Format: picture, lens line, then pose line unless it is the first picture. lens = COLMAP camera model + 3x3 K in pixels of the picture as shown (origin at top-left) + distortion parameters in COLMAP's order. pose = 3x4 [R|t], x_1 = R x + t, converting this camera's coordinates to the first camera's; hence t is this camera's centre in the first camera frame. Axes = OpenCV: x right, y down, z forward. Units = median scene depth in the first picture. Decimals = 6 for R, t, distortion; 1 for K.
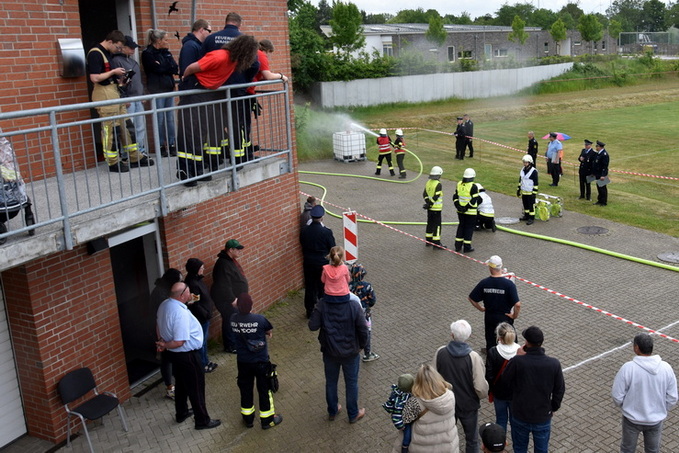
lens RADIAL K [[761.4, 0, 338.2], [0, 761.4, 225.2], [0, 0, 1]] dist [-0.012716, 0.000000]
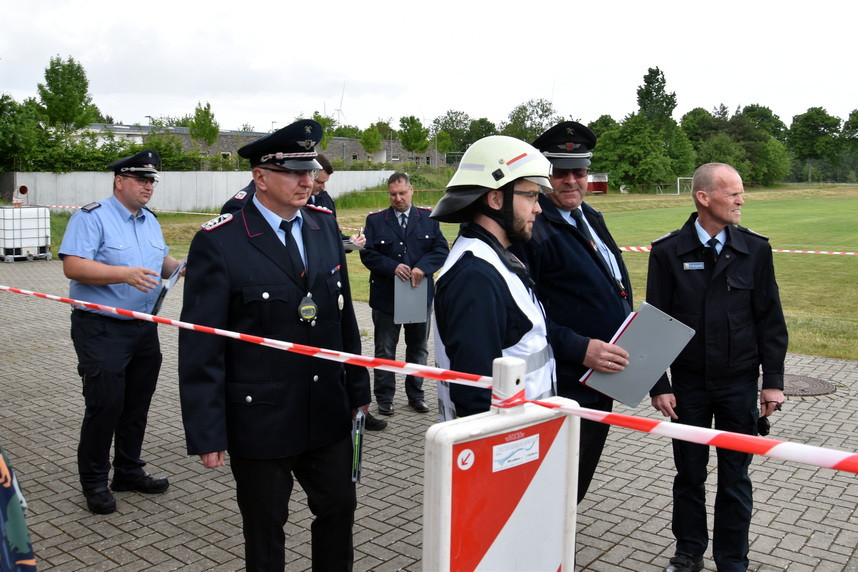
lens RADIAL K [[962.2, 0, 428.8], [0, 962.2, 287.6], [0, 0, 1]] dist [-0.012716, 0.000000]
pose [[0.938562, 0.029792, 0.343824, 0.029058], [0.014219, 0.992083, -0.124778, 0.011410], [-0.344819, 0.122001, 0.930707, 0.155618]]
